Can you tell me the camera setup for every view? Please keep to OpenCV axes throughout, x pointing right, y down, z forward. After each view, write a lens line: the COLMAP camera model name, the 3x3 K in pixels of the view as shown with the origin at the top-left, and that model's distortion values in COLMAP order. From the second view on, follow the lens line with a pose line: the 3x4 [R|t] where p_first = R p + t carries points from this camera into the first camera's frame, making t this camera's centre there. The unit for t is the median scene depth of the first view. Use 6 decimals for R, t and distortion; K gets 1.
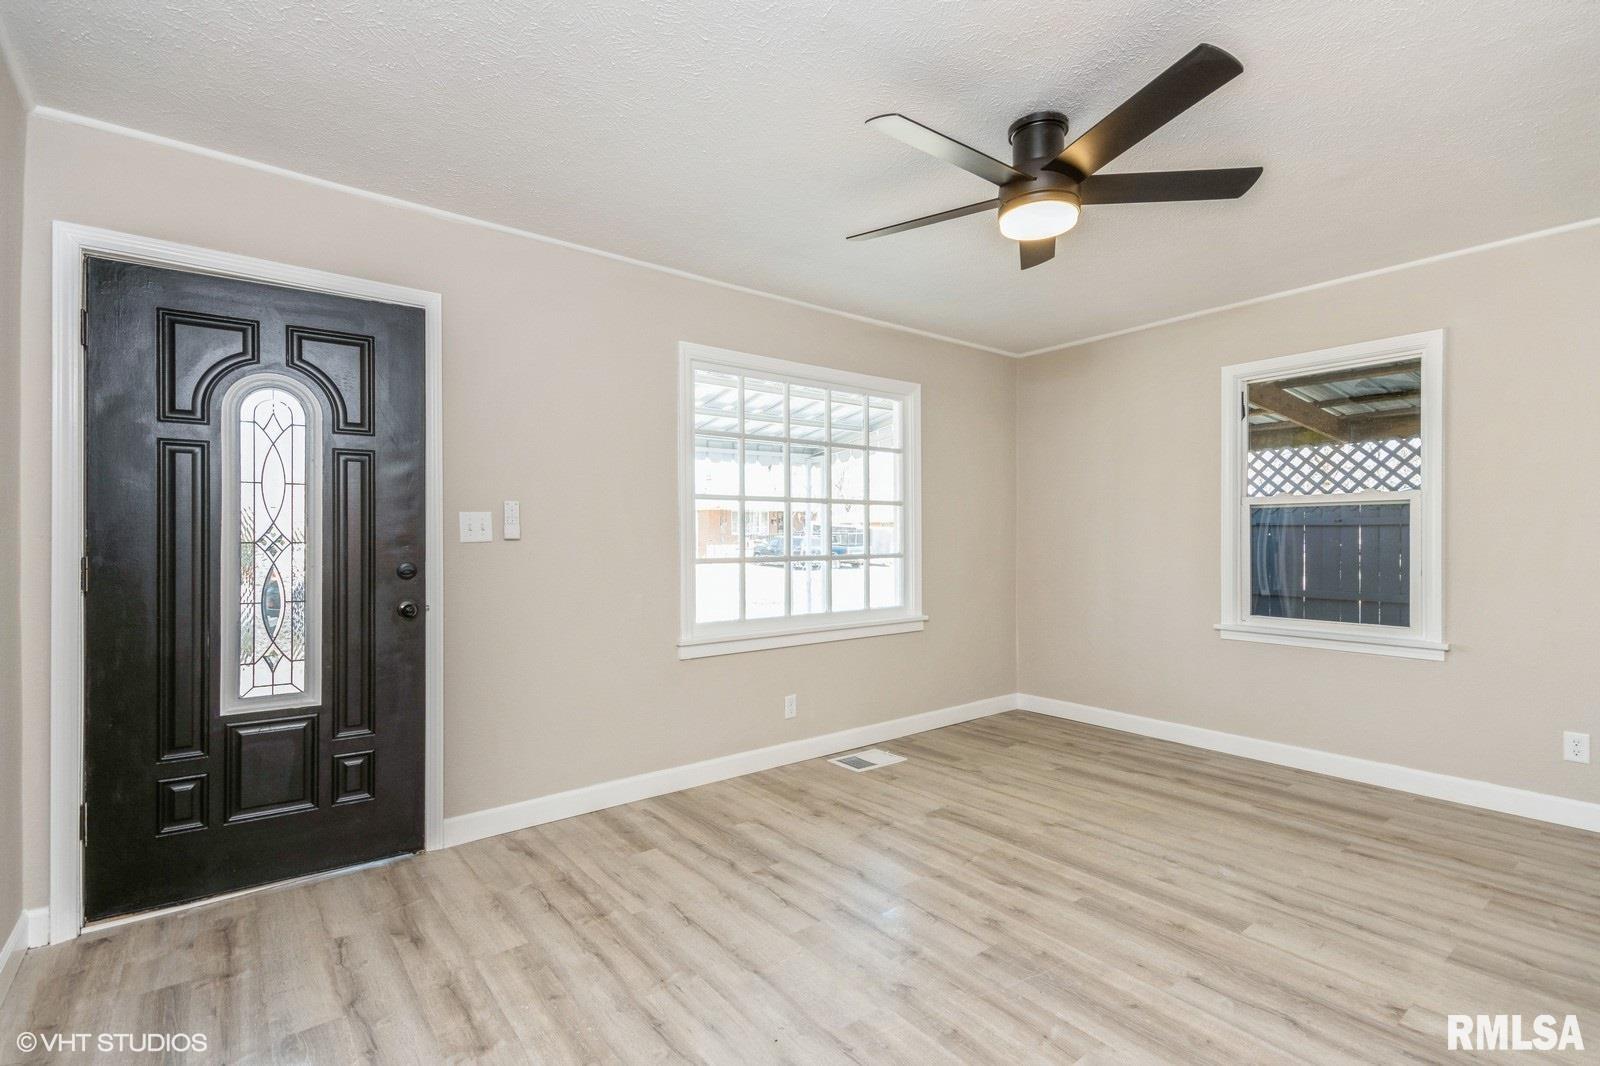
lens RADIAL K [[734.4, 0, 804.7], [0, 734.4, 538.9], [0, 0, 1]] dist [0.015285, 0.000866]
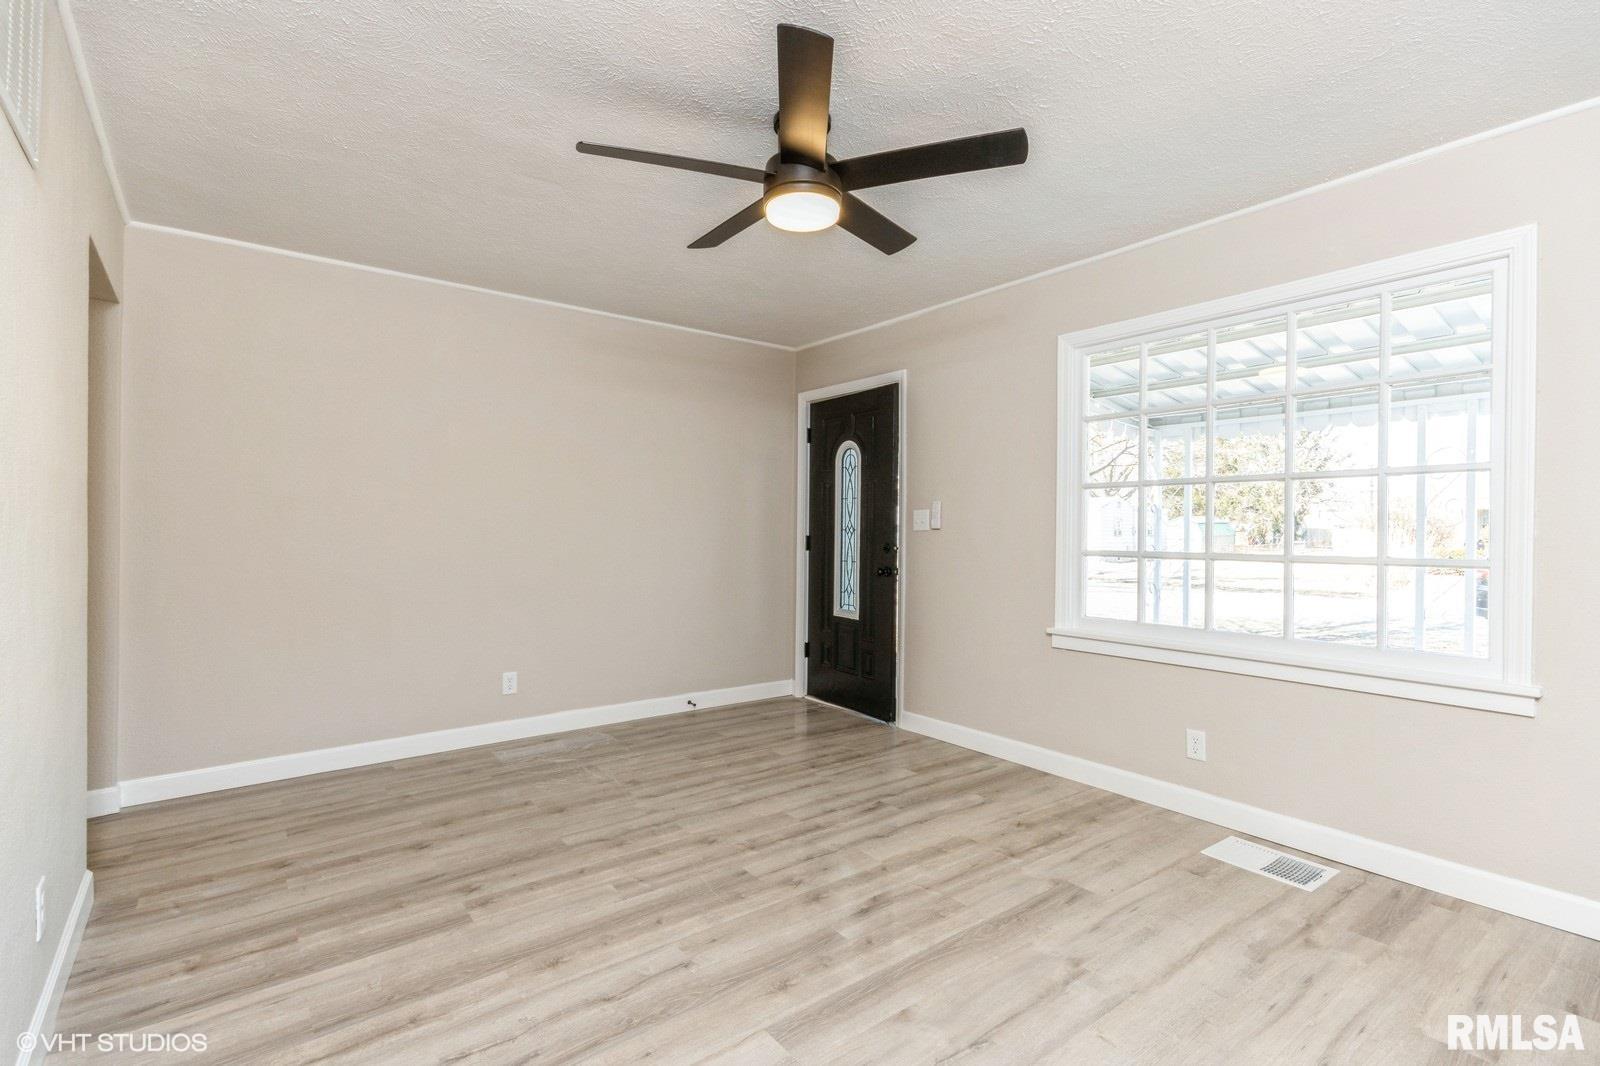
lens RADIAL K [[734.4, 0, 804.7], [0, 734.4, 538.9], [0, 0, 1]] dist [0.015285, 0.000866]
pose [[-0.003896, 0.016774, -0.999852, 1.086217], [-0.004220, 0.999850, 0.016790, -0.005198], [0.999984, 0.004284, -0.003825, 0.827751]]
